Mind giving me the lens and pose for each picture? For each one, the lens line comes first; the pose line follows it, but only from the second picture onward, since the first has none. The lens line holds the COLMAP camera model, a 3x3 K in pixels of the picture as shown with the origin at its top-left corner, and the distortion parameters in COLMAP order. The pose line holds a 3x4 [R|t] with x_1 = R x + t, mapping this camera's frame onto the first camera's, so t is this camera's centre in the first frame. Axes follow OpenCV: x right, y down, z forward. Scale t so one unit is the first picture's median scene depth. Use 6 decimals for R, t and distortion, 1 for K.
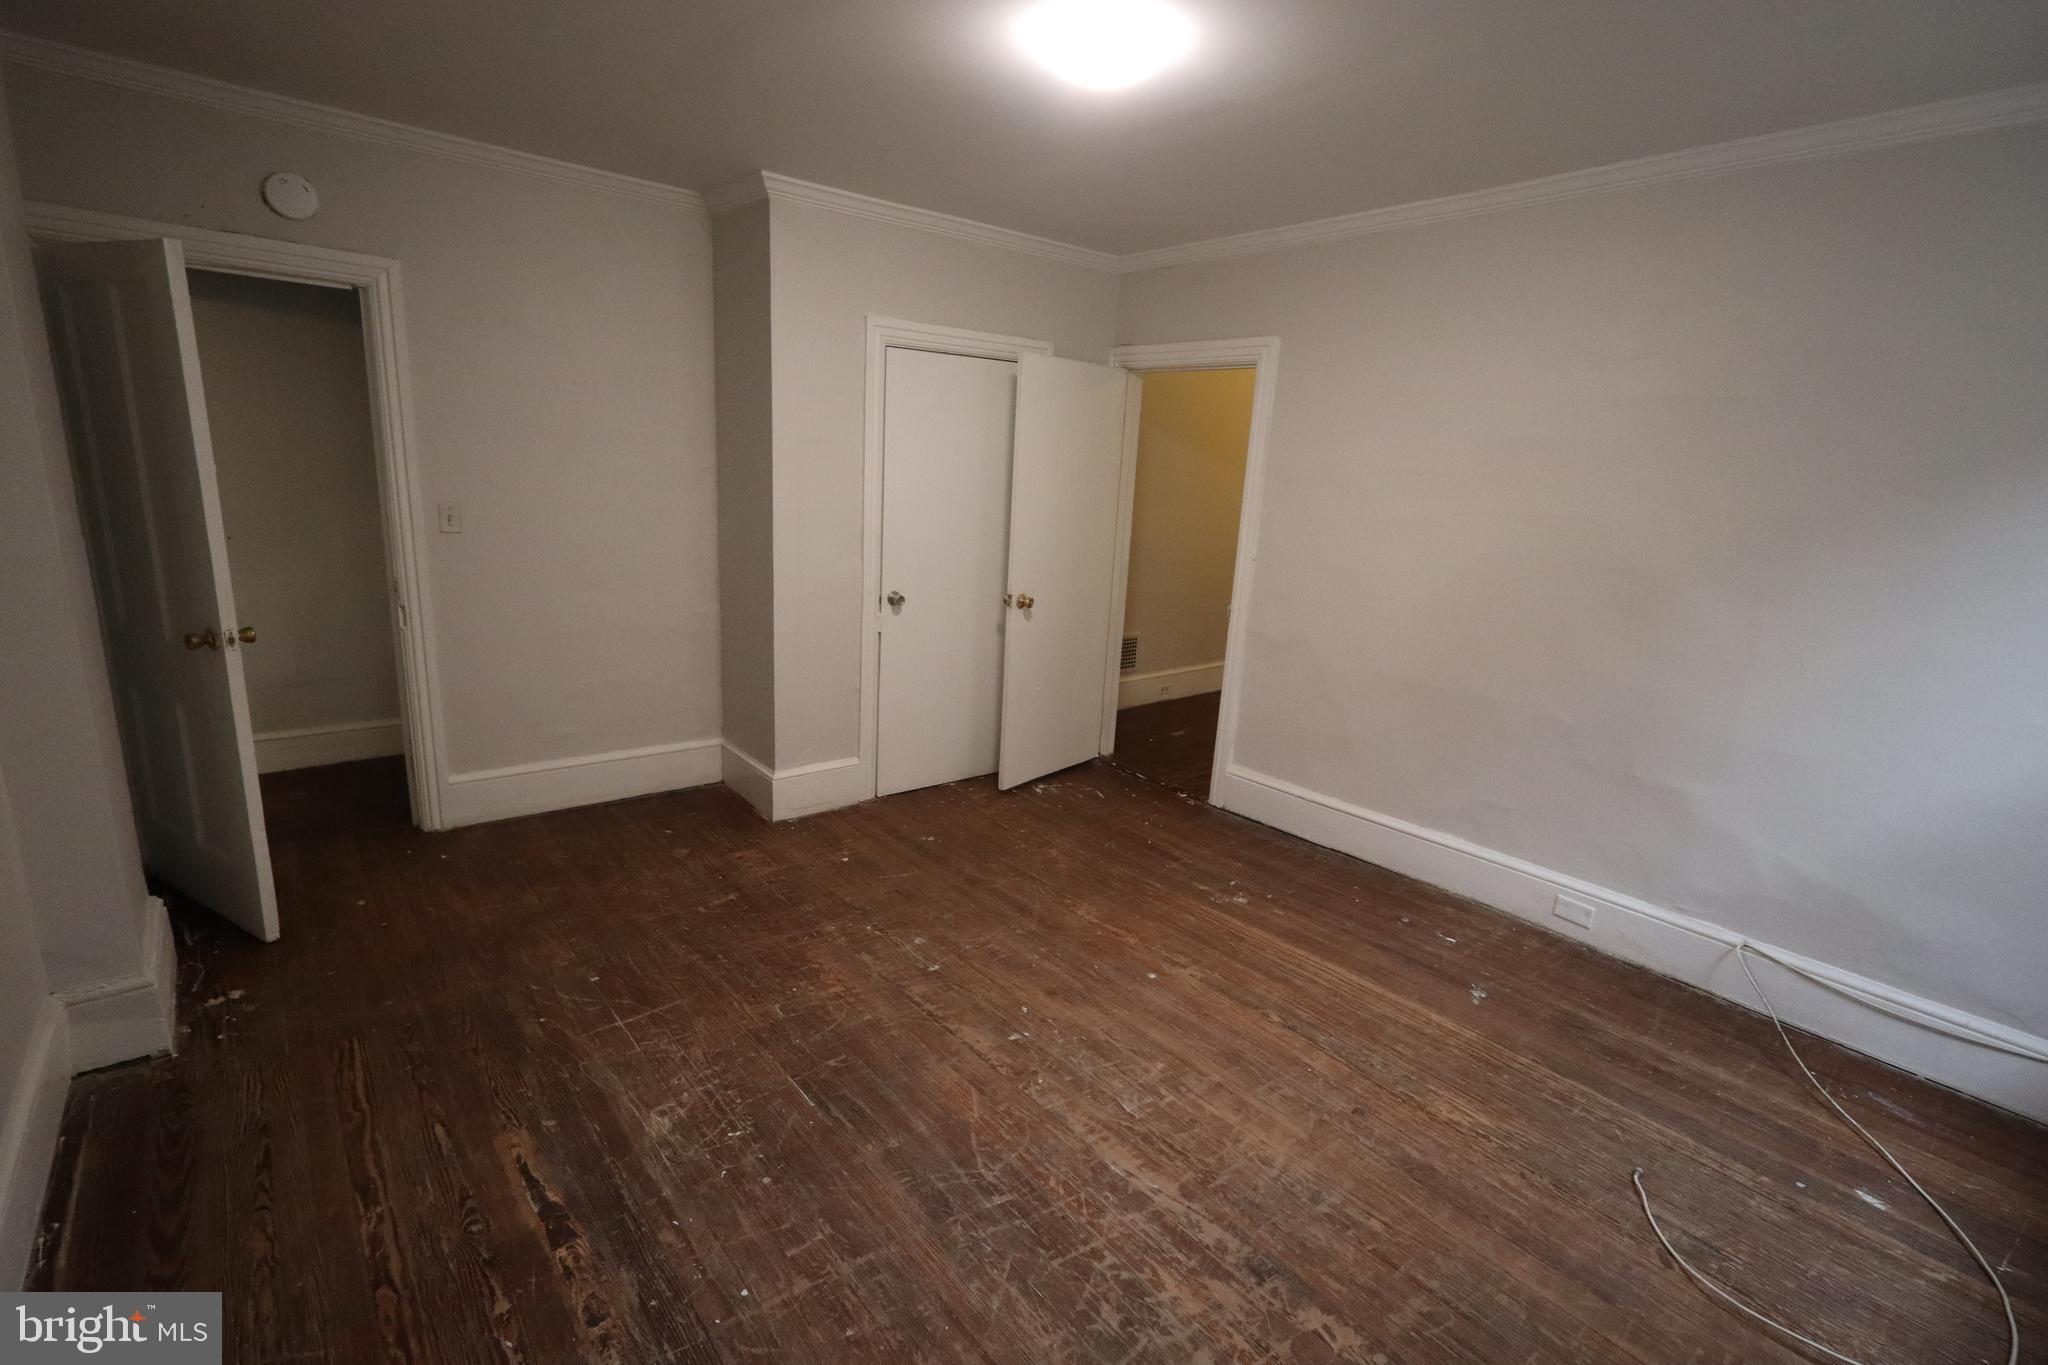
lens RADIAL K [[941.0, 0, 1023.1], [0, 941.0, 680.3], [0, 0, 1]] dist [-0.003731, 0.000277]
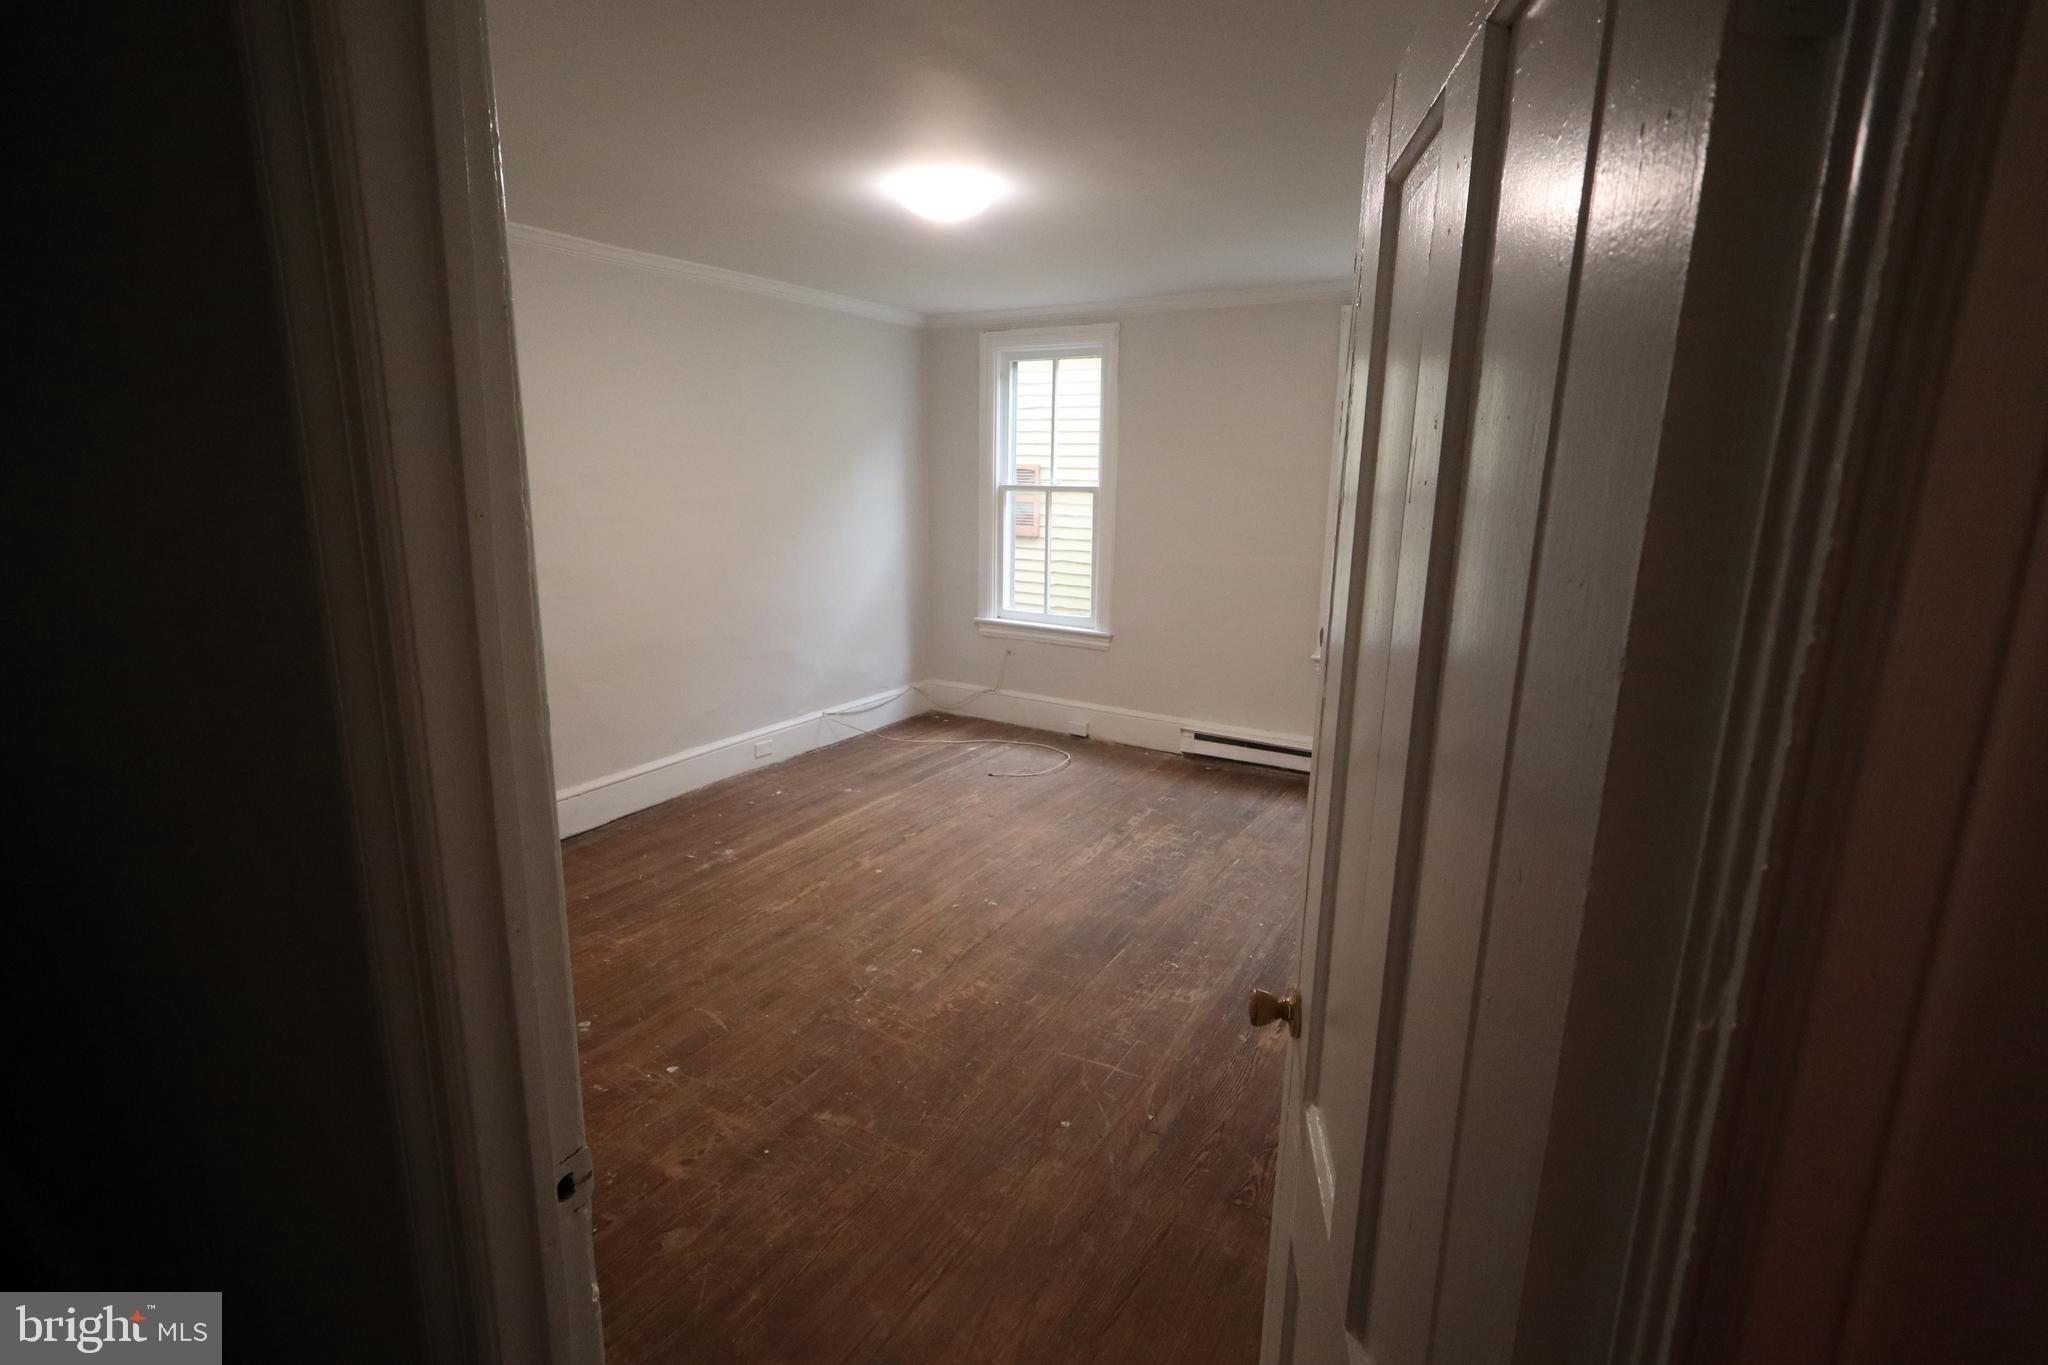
lens RADIAL K [[941.0, 0, 1023.1], [0, 941.0, 680.3], [0, 0, 1]] dist [-0.003731, 0.000277]
pose [[-0.326409, -0.257844, 0.909381, -1.221142], [0.190845, 0.924284, 0.330571, -0.378495], [-0.925762, 0.281452, -0.252486, 1.243431]]
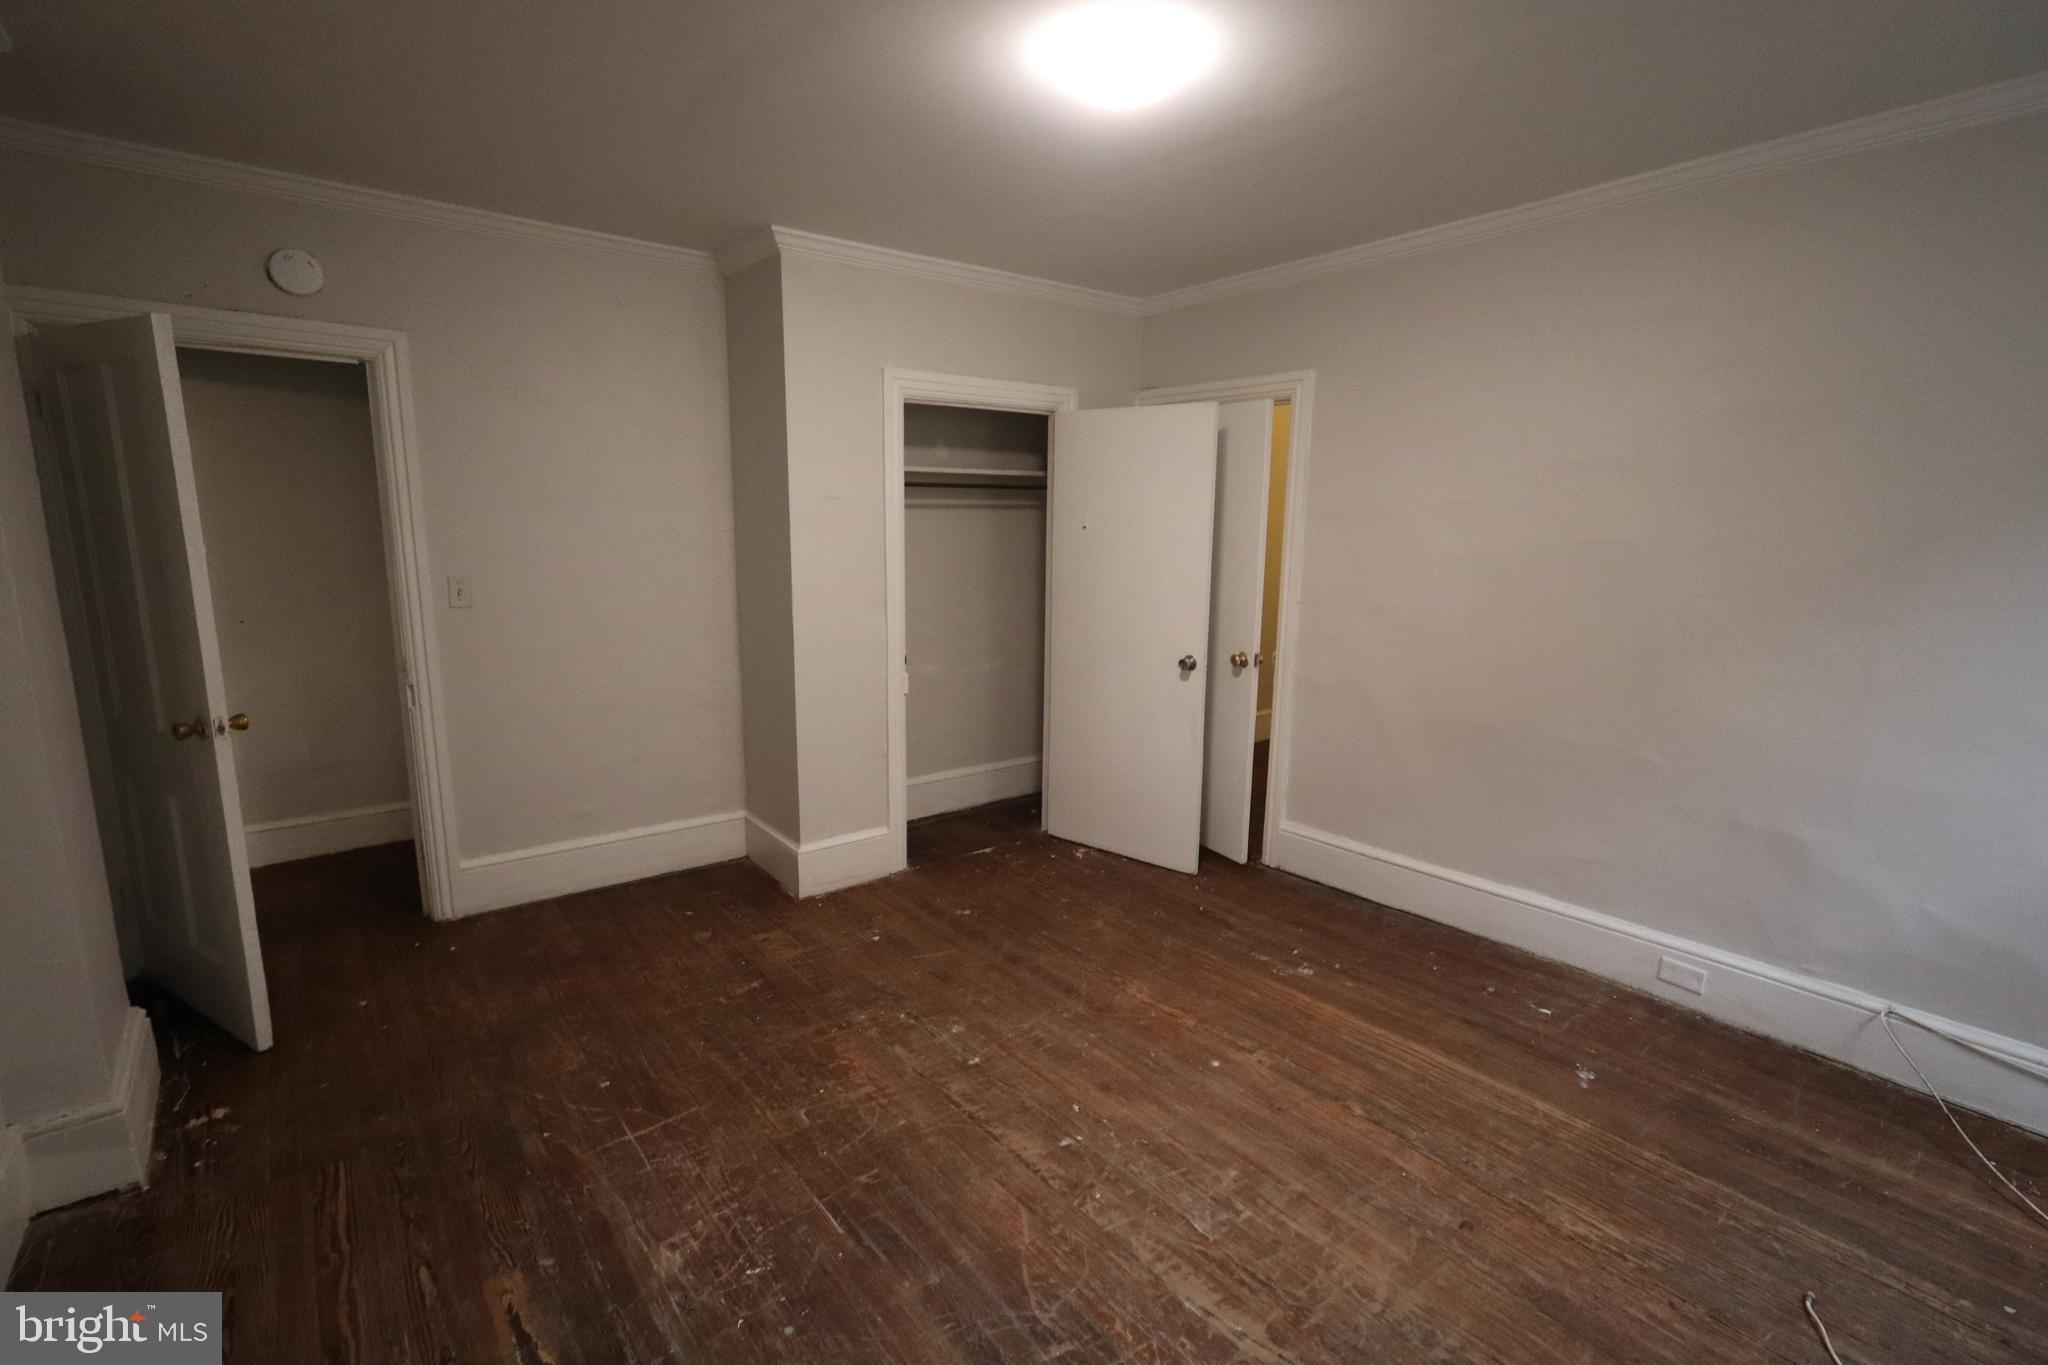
lens RADIAL K [[941.0, 0, 1023.1], [0, 941.0, 680.3], [0, 0, 1]] dist [-0.003731, 0.000277]
pose [[0.998751, -0.038301, -0.032088, -0.004794], [0.036356, 0.997587, -0.059146, -0.006619], [0.034276, 0.057905, 0.997734, 0.084721]]
